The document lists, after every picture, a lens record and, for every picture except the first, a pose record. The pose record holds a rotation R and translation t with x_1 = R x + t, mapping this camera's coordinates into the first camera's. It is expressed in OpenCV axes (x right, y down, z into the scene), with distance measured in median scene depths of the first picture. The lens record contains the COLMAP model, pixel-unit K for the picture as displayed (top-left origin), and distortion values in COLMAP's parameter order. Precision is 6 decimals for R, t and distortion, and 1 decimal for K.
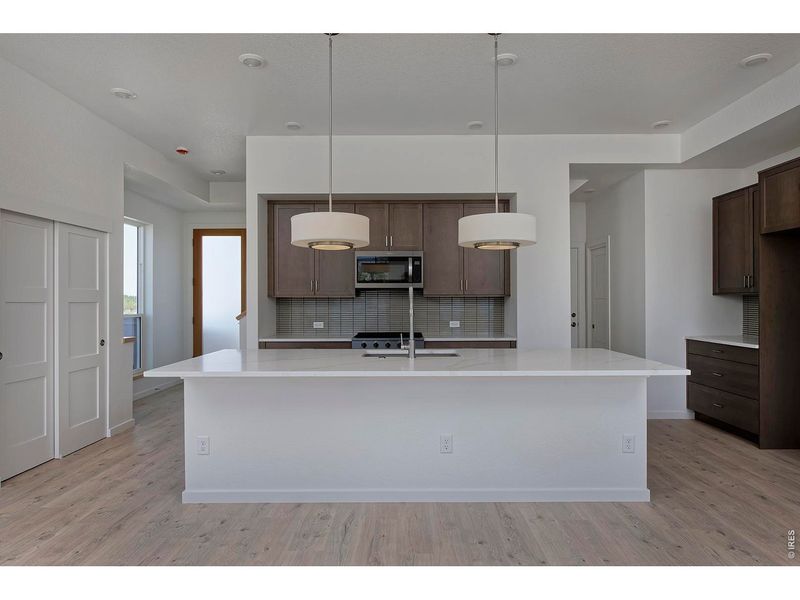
lens RADIAL K [[446.3, 0, 407.8], [0, 446.3, 299.7], [0, 0, 1]] dist [-0.001230, -0.000534]
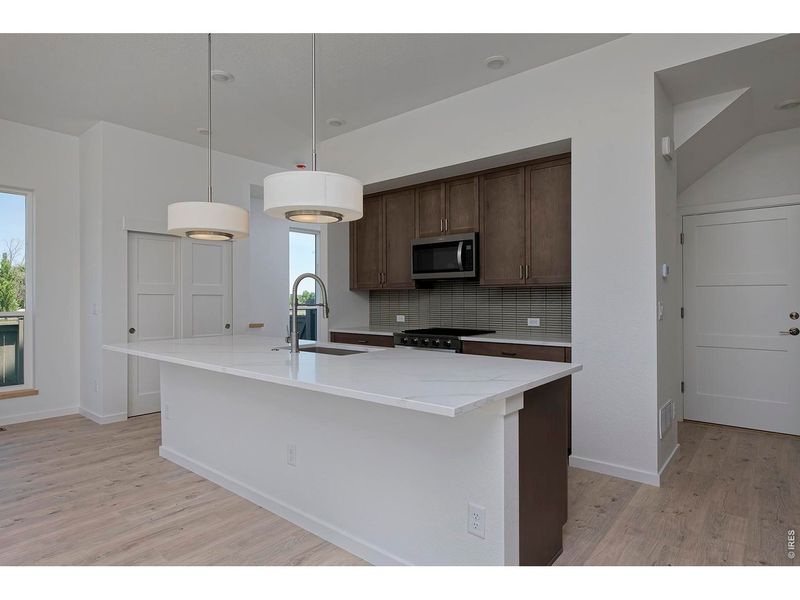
lens RADIAL K [[446.3, 0, 404.3], [0, 446.3, 299.7], [0, 0, 1]] dist [-0.001230, -0.000534]
pose [[0.773164, -0.000006, -0.634206, 0.462702], [0.004478, 0.999975, 0.005450, 0.011000], [0.634191, -0.007053, 0.773145, 0.271710]]
